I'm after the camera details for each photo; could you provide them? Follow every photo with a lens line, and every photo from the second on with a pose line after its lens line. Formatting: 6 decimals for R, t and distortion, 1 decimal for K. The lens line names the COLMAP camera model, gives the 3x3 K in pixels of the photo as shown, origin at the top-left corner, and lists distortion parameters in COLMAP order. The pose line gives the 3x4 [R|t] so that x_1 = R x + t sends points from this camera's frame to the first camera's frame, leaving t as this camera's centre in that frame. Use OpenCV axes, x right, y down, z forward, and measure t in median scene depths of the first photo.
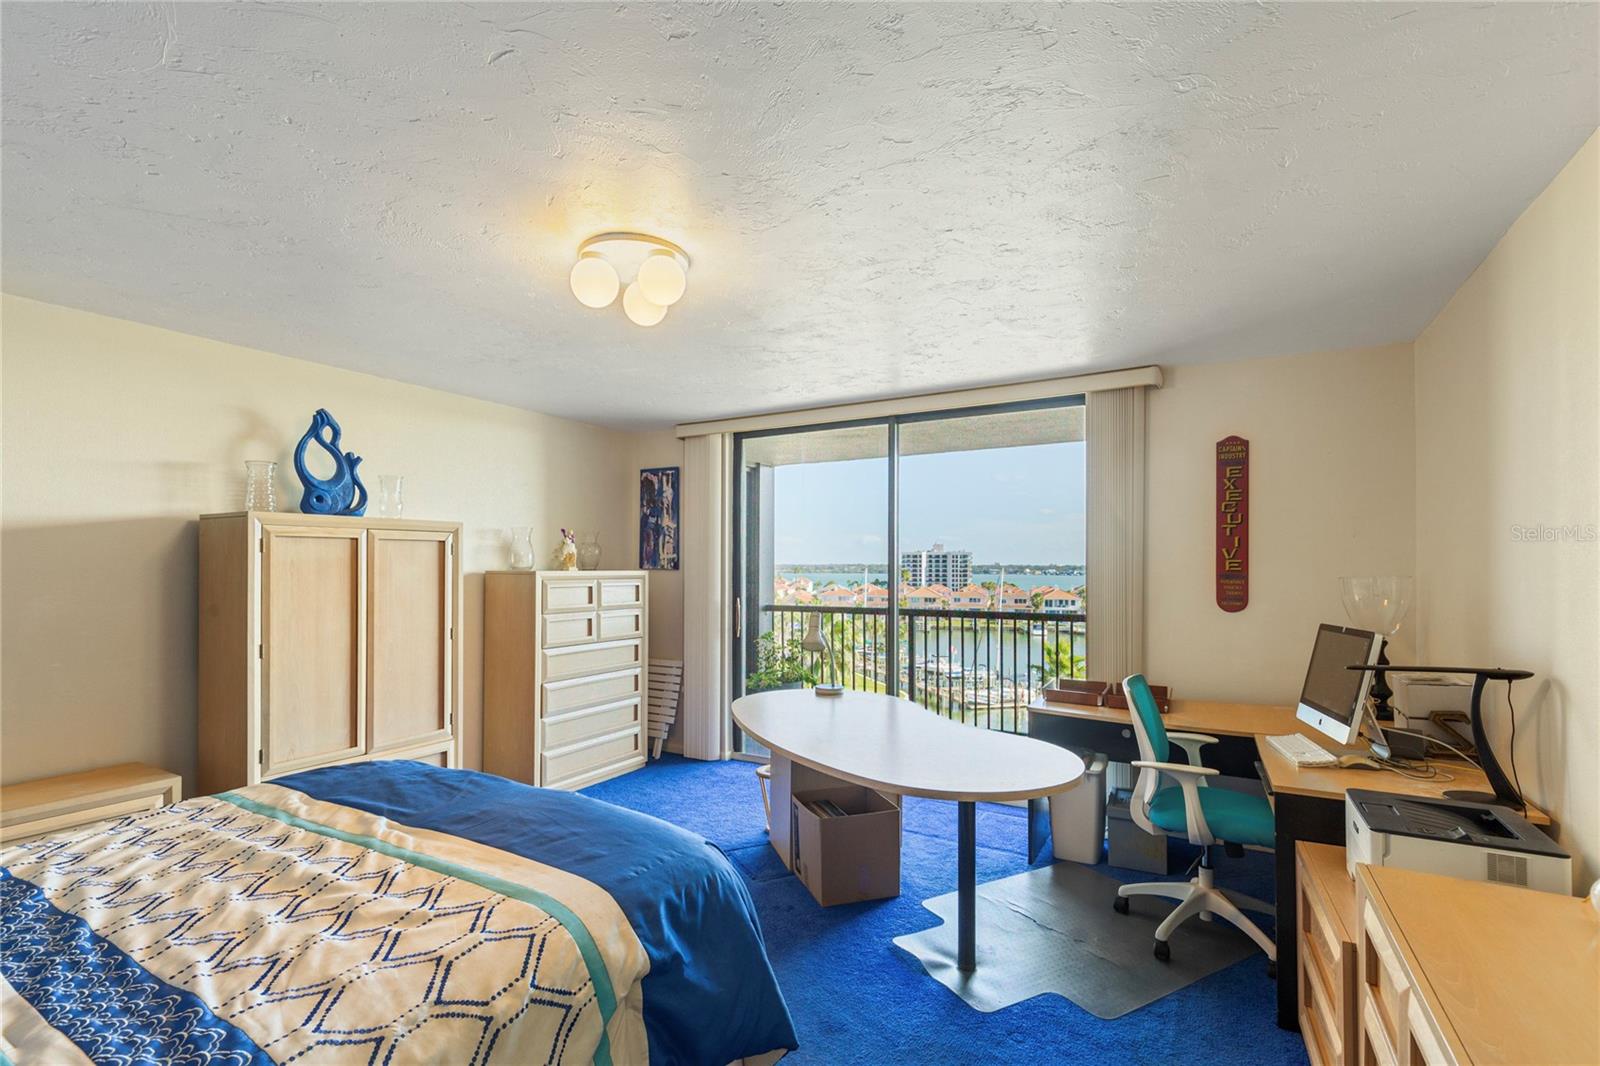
lens RADIAL K [[732.6, 0, 788.4], [0, 732.6, 562.7], [0, 0, 1]] dist [0.003678, 0.000214]
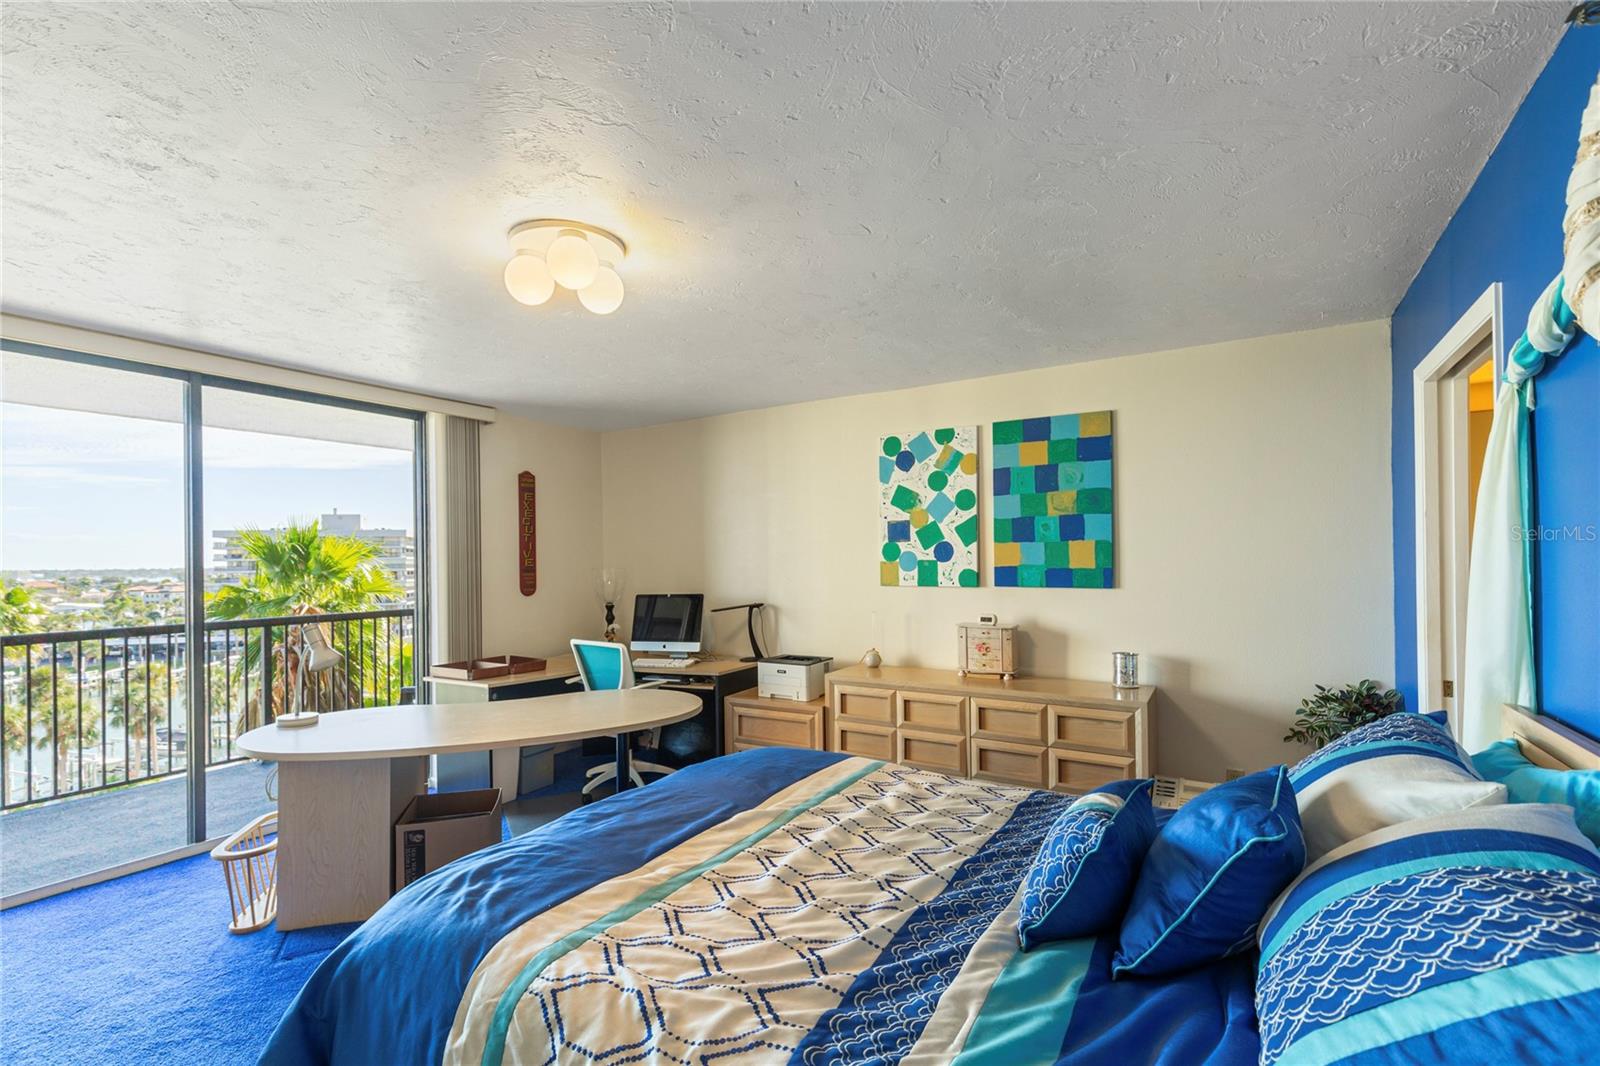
lens RADIAL K [[722.3, 0, 799.1], [0, 722.3, 552.9], [0, 0, 1]] dist [0.002147, 0.000200]
pose [[0.022775, 0.008592, 0.999704, -1.023134], [0.009197, 0.999919, -0.008803, 0.001362], [-0.999698, 0.009395, 0.022694, 0.595610]]
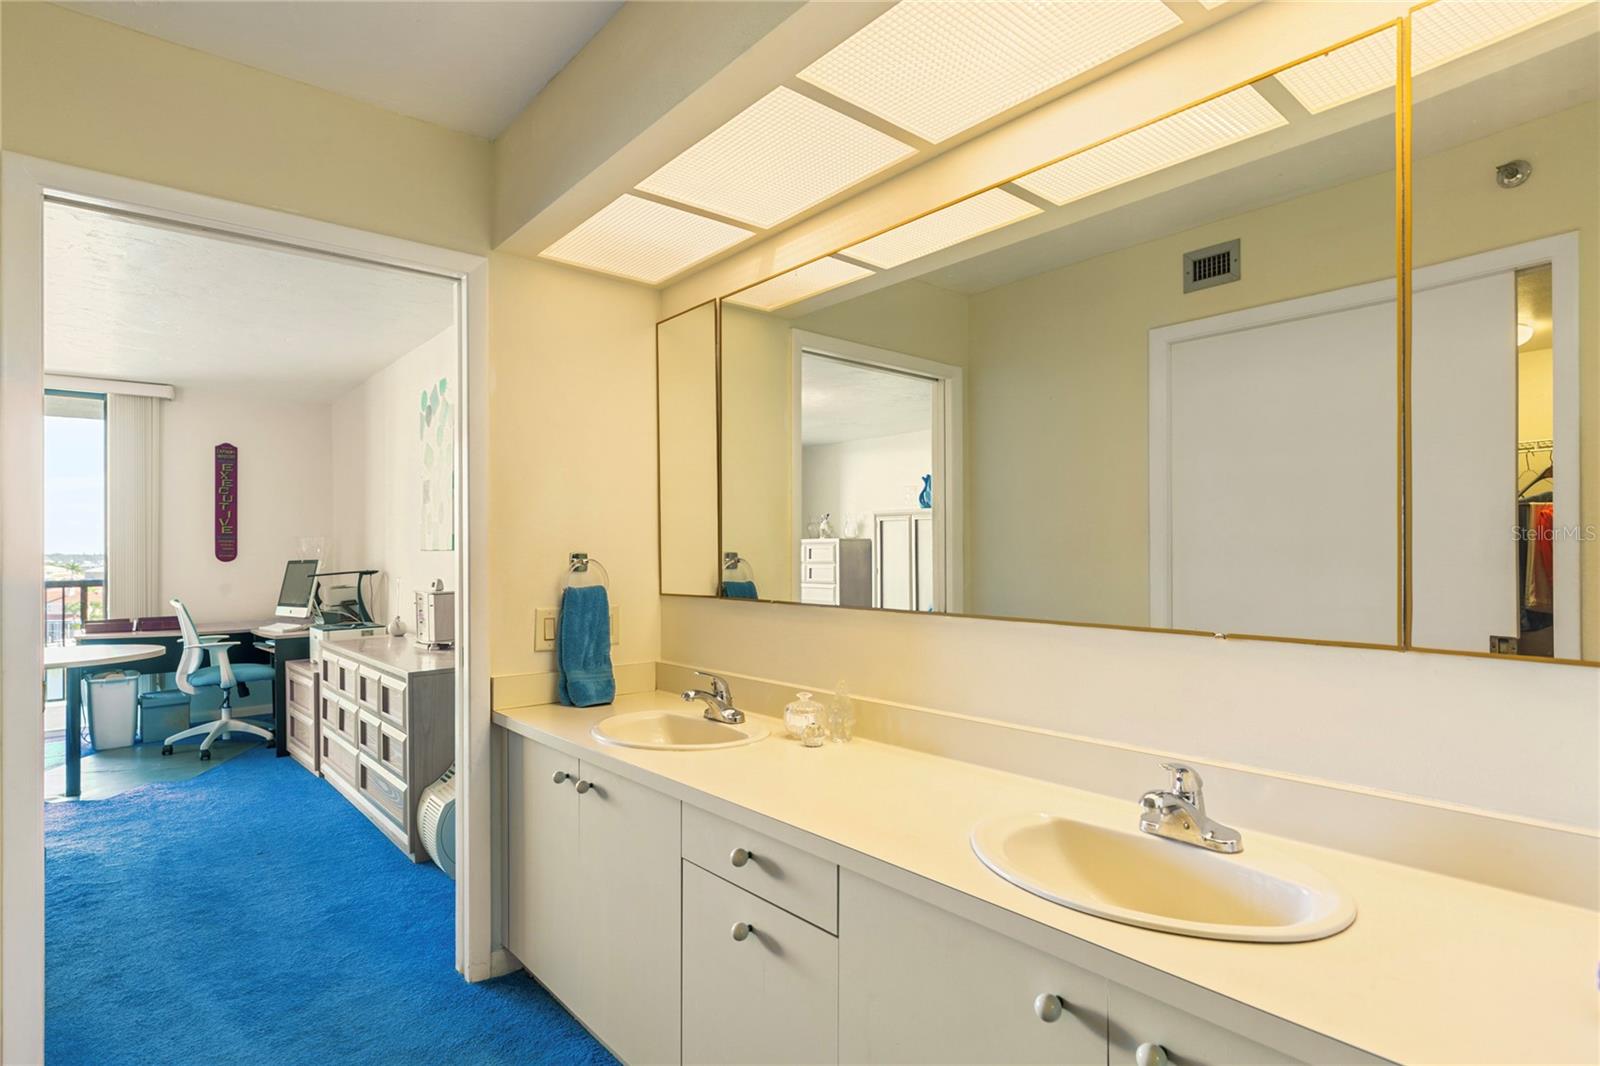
lens RADIAL K [[815.9, 0, 793.1], [0, 815.9, 548.1], [0, 0, 1]] dist [-0.004151, -0.000127]
pose [[0.332804, 0.000958, 0.942996, -0.754324], [0.003365, 0.999992, -0.002204, 0.062967], [-0.942990, 0.003907, 0.332798, -0.837862]]
